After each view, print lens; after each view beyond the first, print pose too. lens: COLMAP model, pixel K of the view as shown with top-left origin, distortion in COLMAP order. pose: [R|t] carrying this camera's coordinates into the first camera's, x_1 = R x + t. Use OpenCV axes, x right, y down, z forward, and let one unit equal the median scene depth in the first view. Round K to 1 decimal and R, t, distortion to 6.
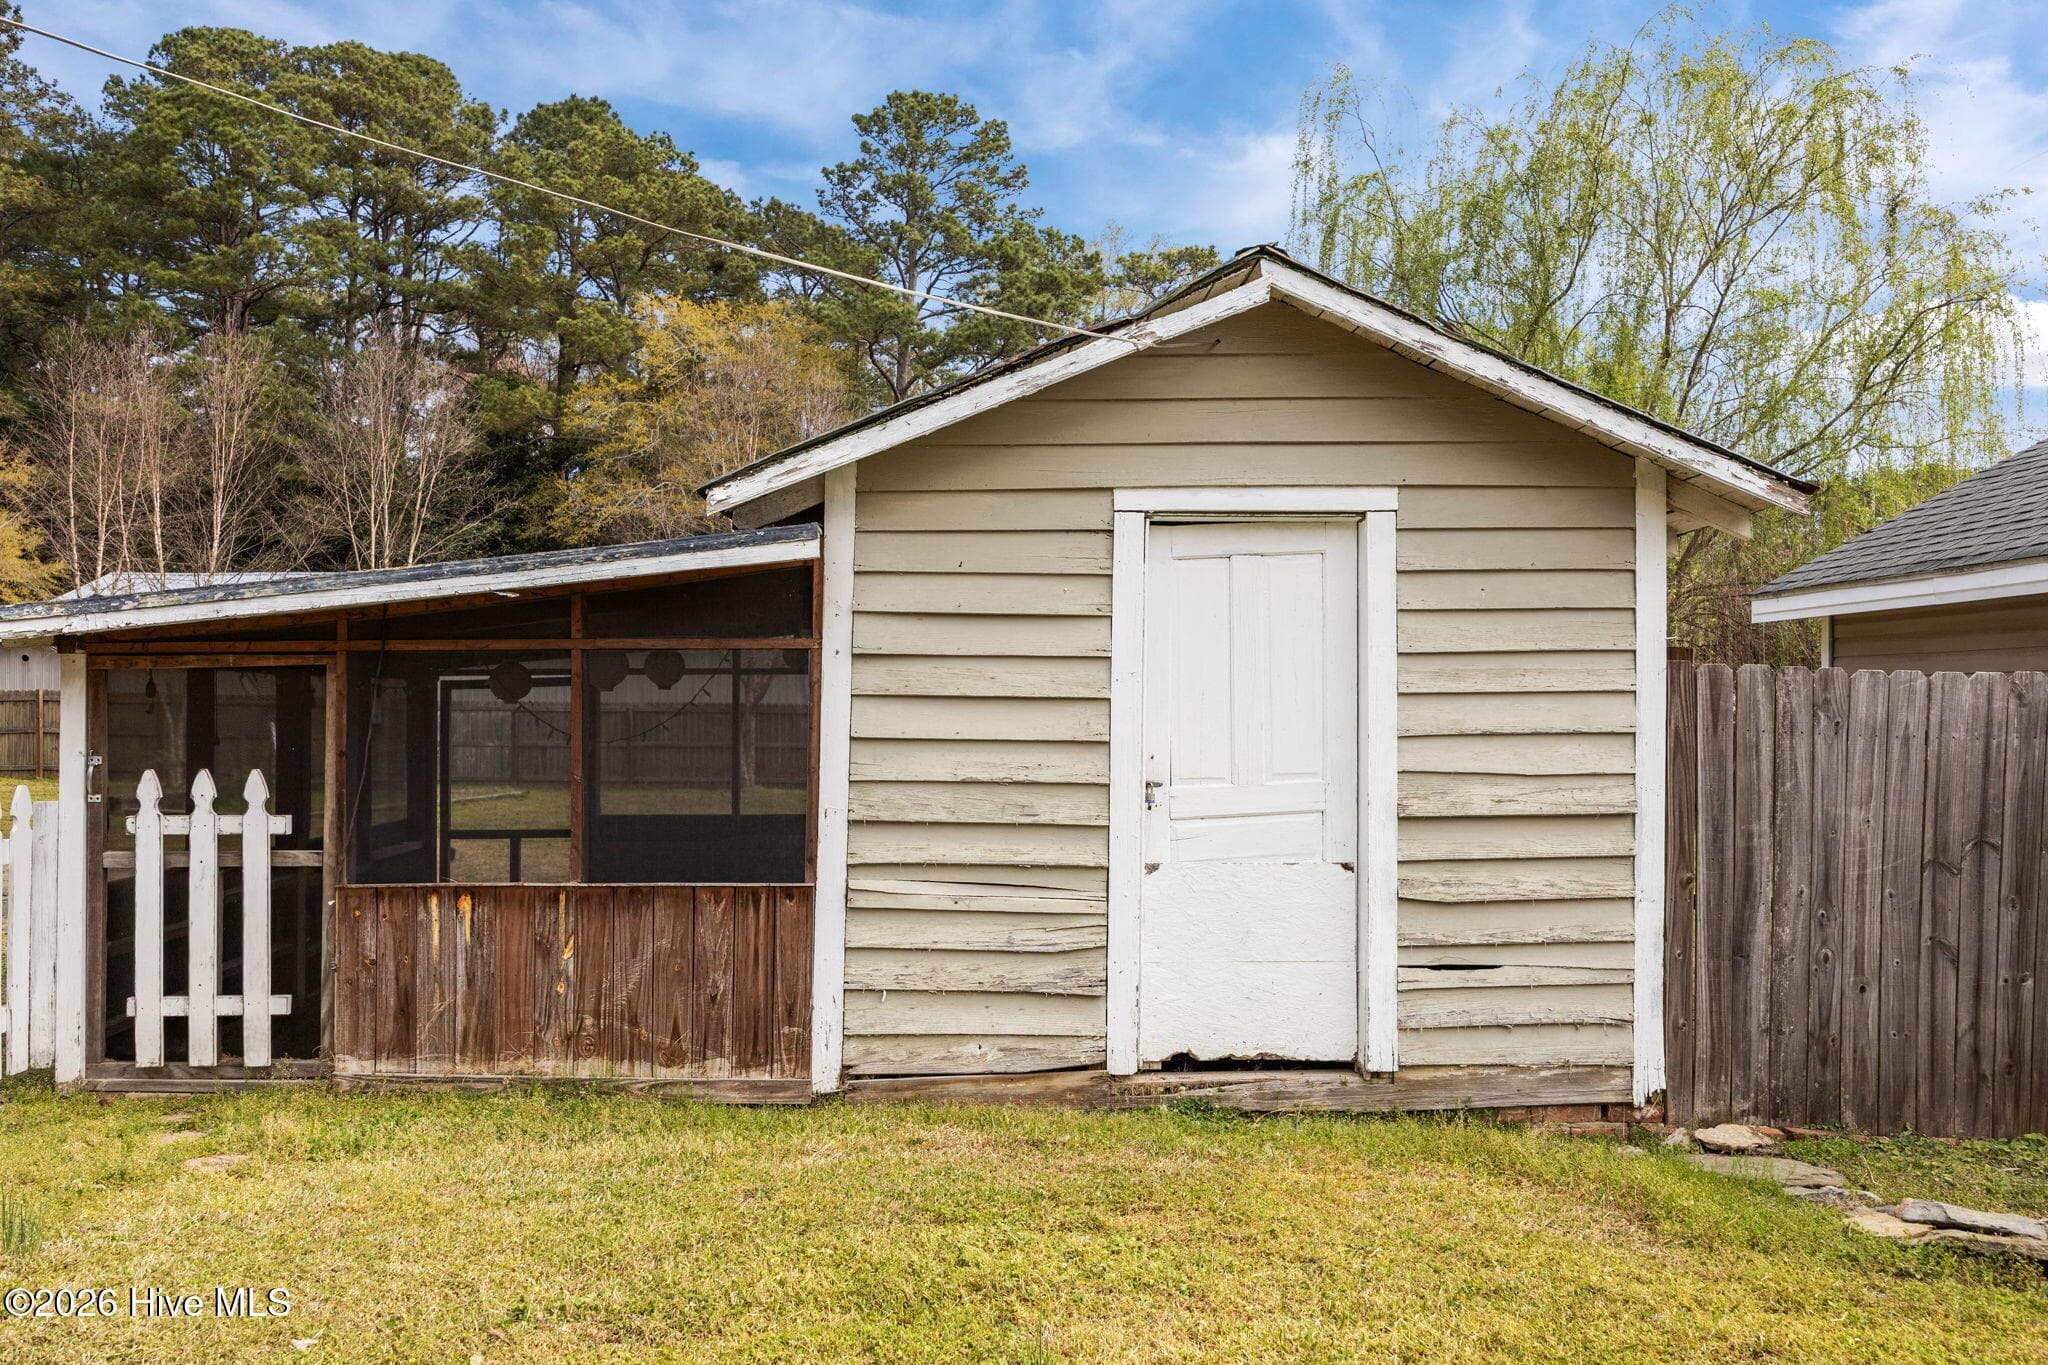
lens RADIAL K [[1536.1, 0, 1024.0], [0, 1536.1, 682.5], [0, 0, 1]] dist [-0.003726, -0.004659]
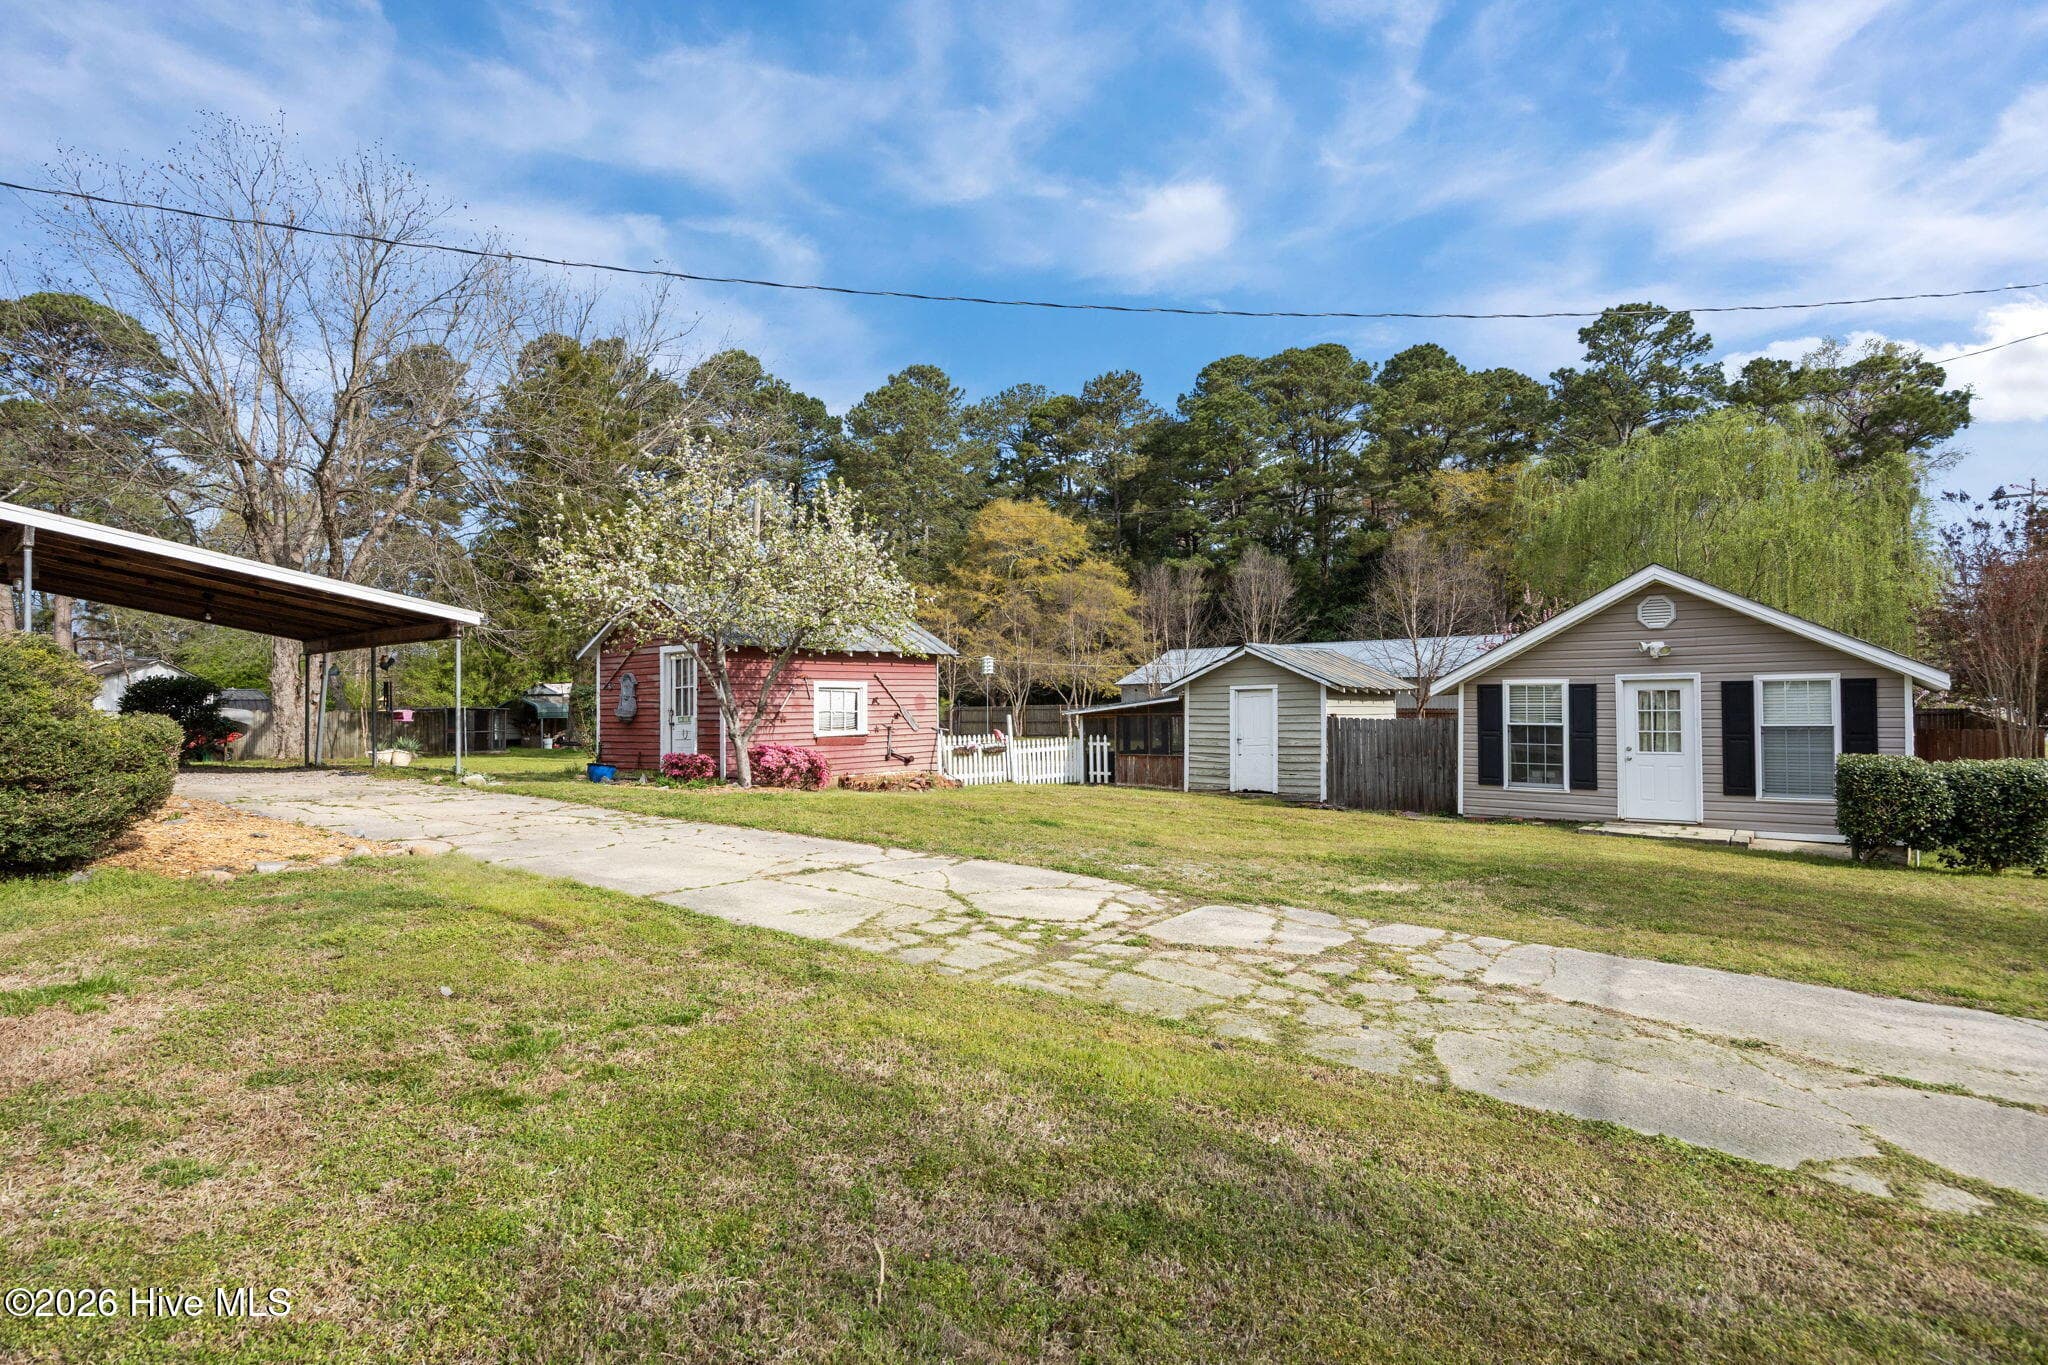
lens RADIAL K [[962.6, 0, 1024.0], [0, 962.6, 682.5], [0, 0, 1]] dist [-0.000471, -0.000190]
pose [[0.750588, -0.026028, -0.660258, 1.789451], [0.022868, 0.999649, -0.013410, -0.107790], [0.660375, -0.005034, 0.750919, -2.087000]]
